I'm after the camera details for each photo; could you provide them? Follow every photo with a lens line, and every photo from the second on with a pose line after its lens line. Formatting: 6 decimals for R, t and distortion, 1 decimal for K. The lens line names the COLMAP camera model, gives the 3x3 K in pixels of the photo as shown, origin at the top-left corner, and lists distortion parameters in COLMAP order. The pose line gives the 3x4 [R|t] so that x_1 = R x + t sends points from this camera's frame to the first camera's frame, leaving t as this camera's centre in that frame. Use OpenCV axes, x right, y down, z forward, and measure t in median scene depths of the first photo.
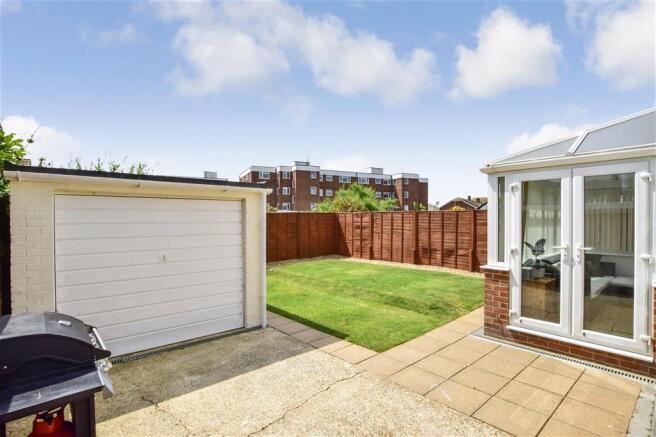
lens RADIAL K [[328.9, 0, 326.2], [0, 328.9, 220.5], [0, 0, 1]] dist [-0.024886, -0.000099]
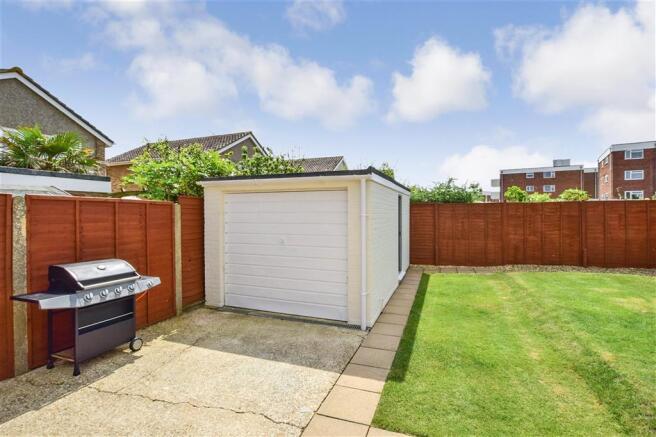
lens RADIAL K [[297.5, 0, 328.7], [0, 297.5, 213.4], [0, 0, 1]] dist [-0.032235, 0.002354]
pose [[0.487094, 0.005415, -0.873333, 0.246141], [-0.004287, 0.999984, 0.003809, 0.002759], [0.873339, 0.001889, 0.487109, 0.272125]]
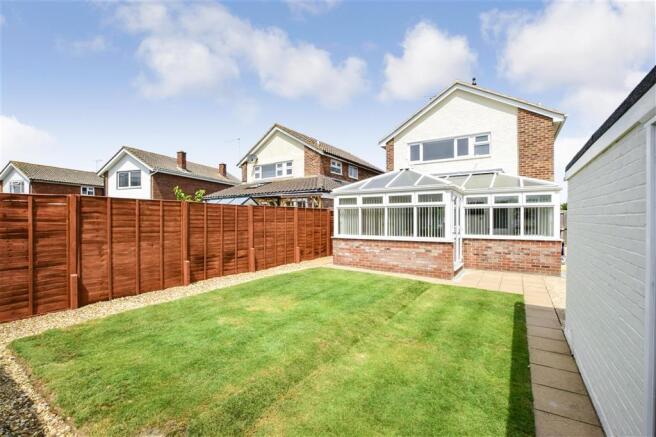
lens RADIAL K [[297.5, 0, 326.2], [0, 297.5, 217.0], [0, 0, 1]] dist [-0.032235, 0.002354]
pose [[-0.300052, 0.008285, 0.953887, -0.388939], [0.006099, 0.999959, -0.006767, 0.007699], [-0.953903, 0.003788, -0.300090, 0.977679]]
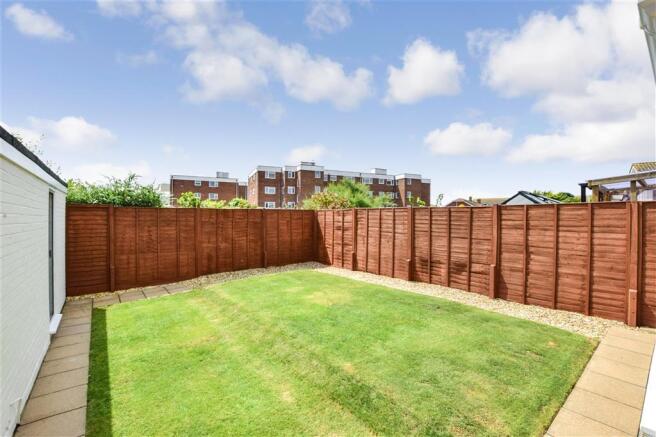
lens RADIAL K [[297.5, 0, 328.8], [0, 297.5, 218.2], [0, 0, 1]] dist [-0.032235, 0.002354]
pose [[0.999524, 0.007879, -0.029837, 0.117384], [-0.007975, 0.999963, -0.003084, -0.001372], [0.029812, 0.003320, 0.999550, 0.365088]]
